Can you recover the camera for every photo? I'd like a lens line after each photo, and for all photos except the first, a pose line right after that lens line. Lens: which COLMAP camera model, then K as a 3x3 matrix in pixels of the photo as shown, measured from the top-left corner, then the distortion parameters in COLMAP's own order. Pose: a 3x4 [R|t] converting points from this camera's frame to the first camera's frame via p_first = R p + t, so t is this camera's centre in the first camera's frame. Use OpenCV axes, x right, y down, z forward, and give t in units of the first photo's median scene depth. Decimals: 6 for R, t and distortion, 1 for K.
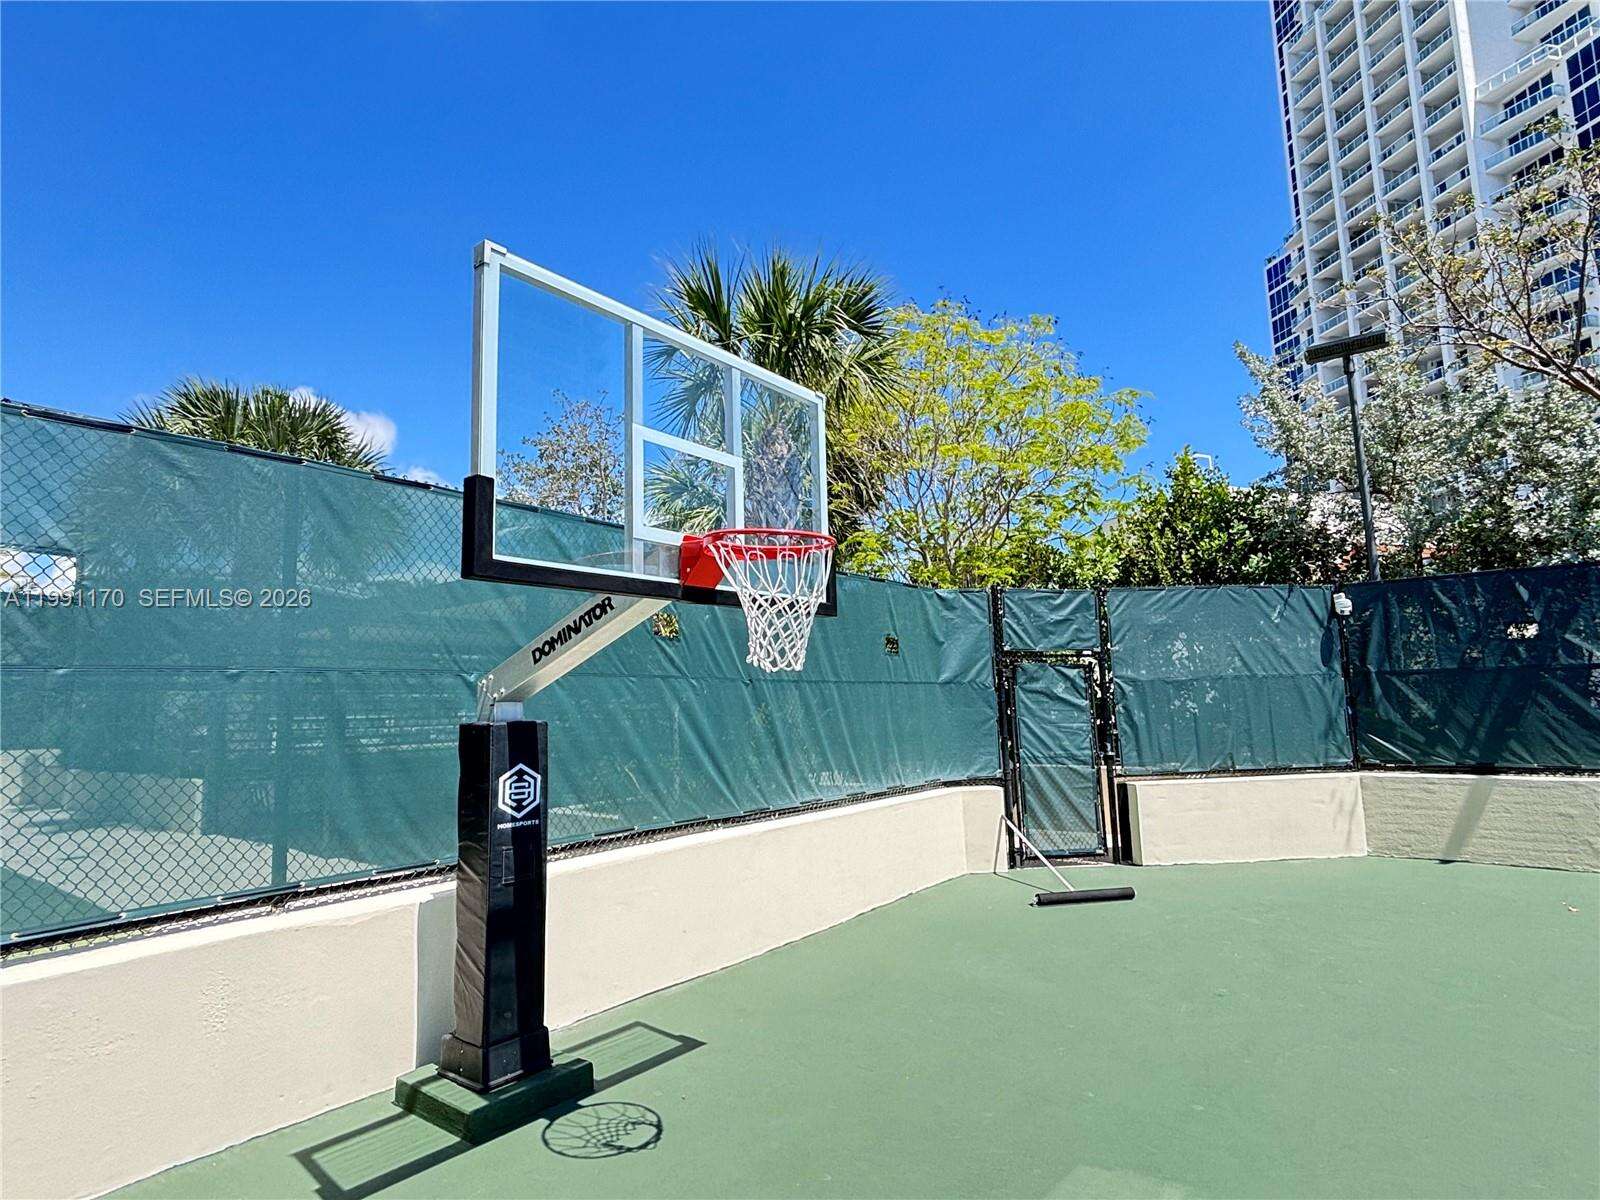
lens RADIAL K [[841.0, 0, 798.2], [0, 841.0, 598.8], [0, 0, 1]] dist [0.015218, -0.002914]
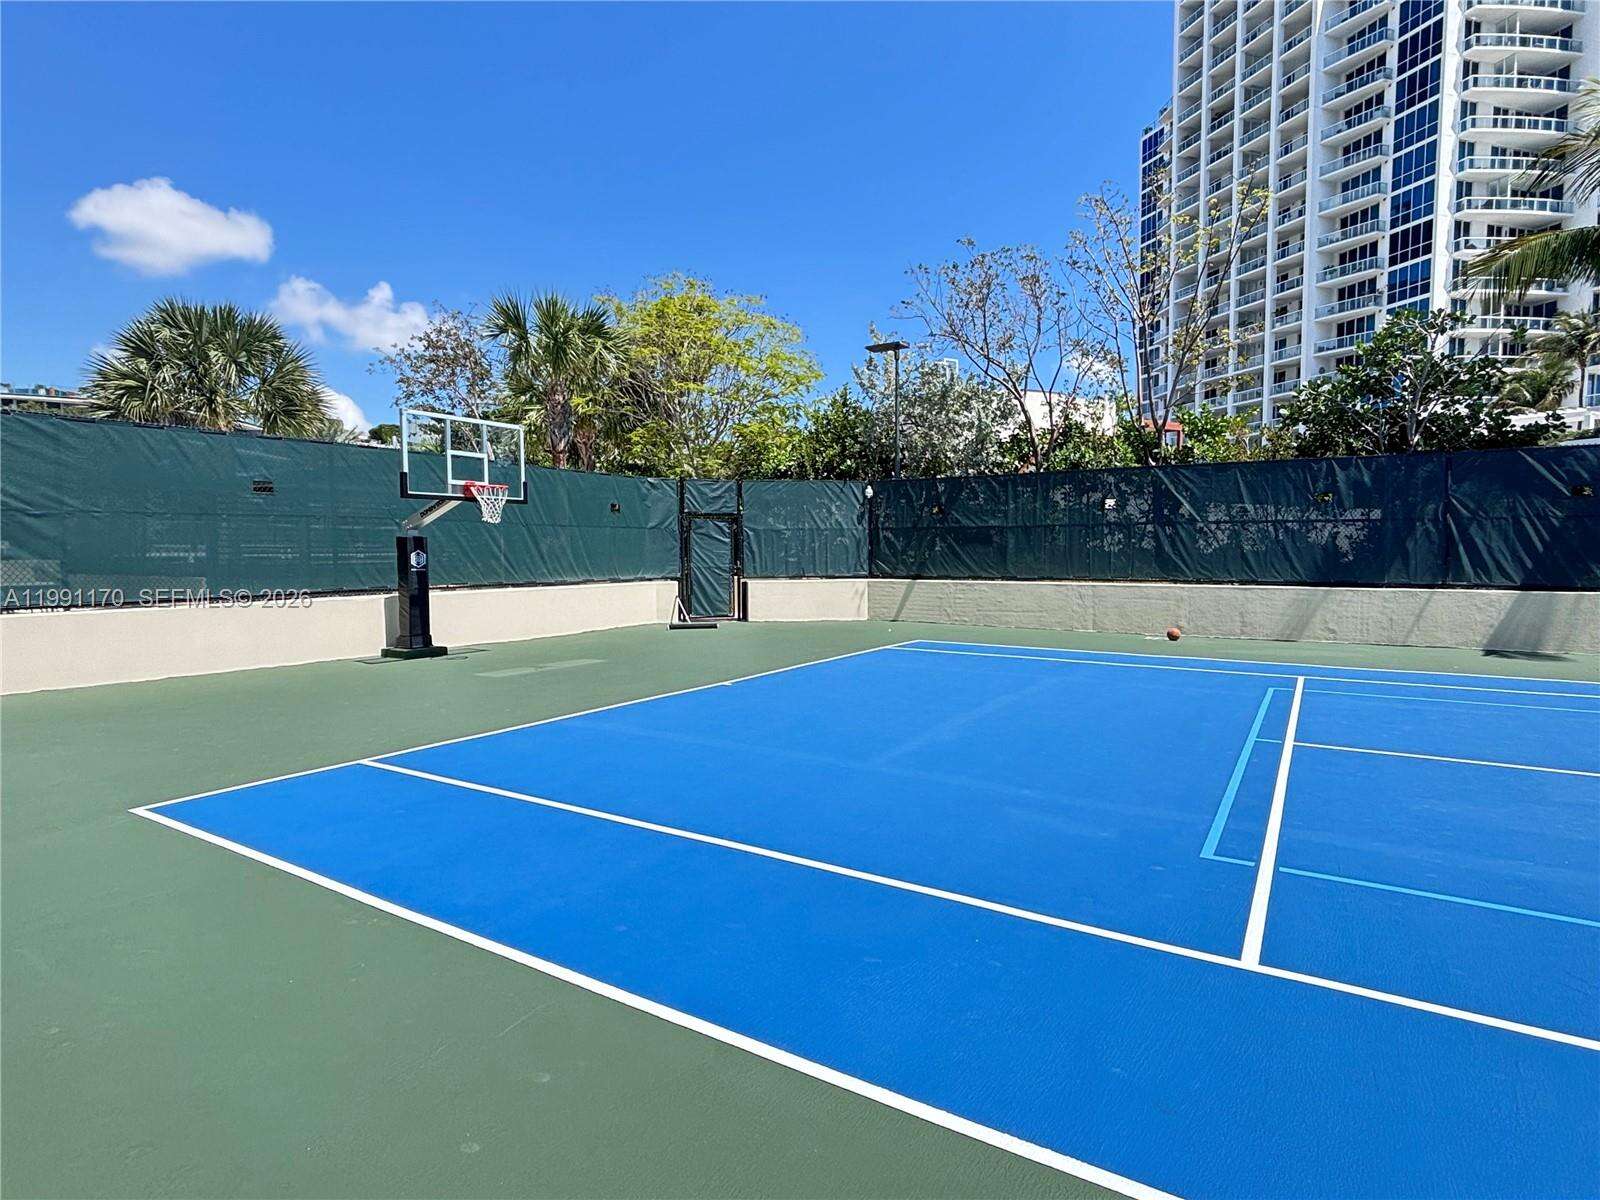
lens RADIAL K [[841.0, 0, 802.1], [0, 841.0, 601.8], [0, 0, 1]] dist [0.015218, -0.002914]
pose [[0.993139, 0.017503, 0.115625, 0.291620], [-0.038985, 0.981731, 0.186236, -0.100691], [-0.110253, -0.189466, 0.975678, -0.901634]]
